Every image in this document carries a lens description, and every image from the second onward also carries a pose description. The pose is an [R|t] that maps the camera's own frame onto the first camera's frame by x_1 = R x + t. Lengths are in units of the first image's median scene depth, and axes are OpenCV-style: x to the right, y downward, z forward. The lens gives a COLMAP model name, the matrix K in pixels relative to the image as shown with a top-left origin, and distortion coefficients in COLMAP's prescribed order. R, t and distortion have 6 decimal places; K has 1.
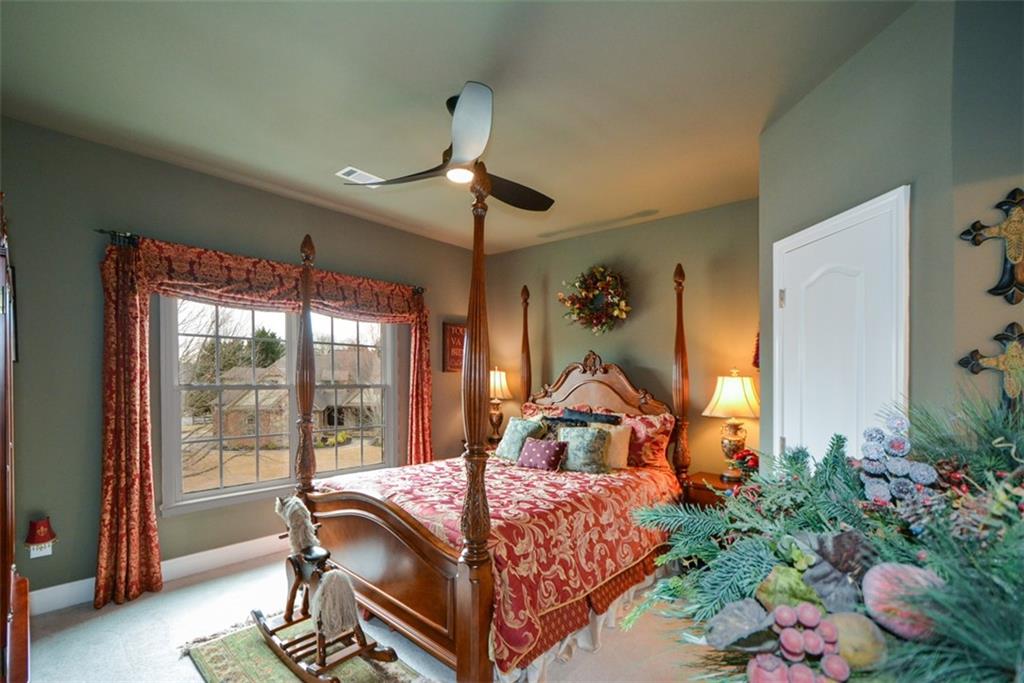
lens RADIAL K [[442.3, 0, 508.1], [0, 442.3, 368.5], [0, 0, 1]] dist [0.001172, -0.000079]
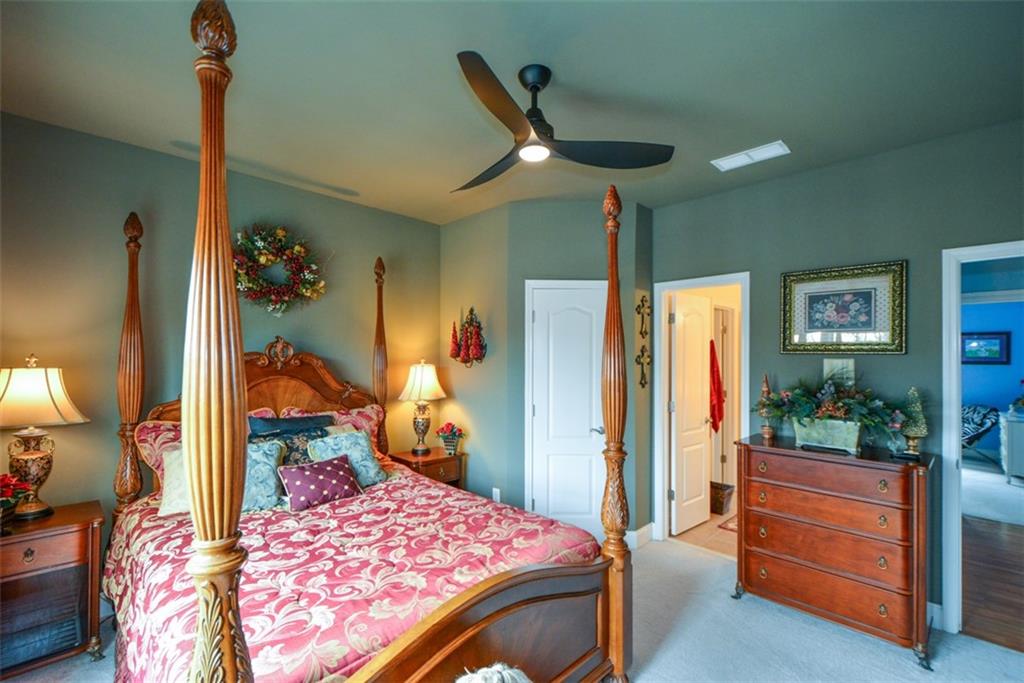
lens RADIAL K [[443.4, 0, 512.0], [0, 443.4, 341.5], [0, 0, 1]] dist [-0.001414, -0.000203]
pose [[0.074674, 0.026667, 0.996851, -0.563273], [0.002096, 0.999636, -0.026898, -0.011506], [-0.997206, 0.004098, 0.074590, 0.576127]]
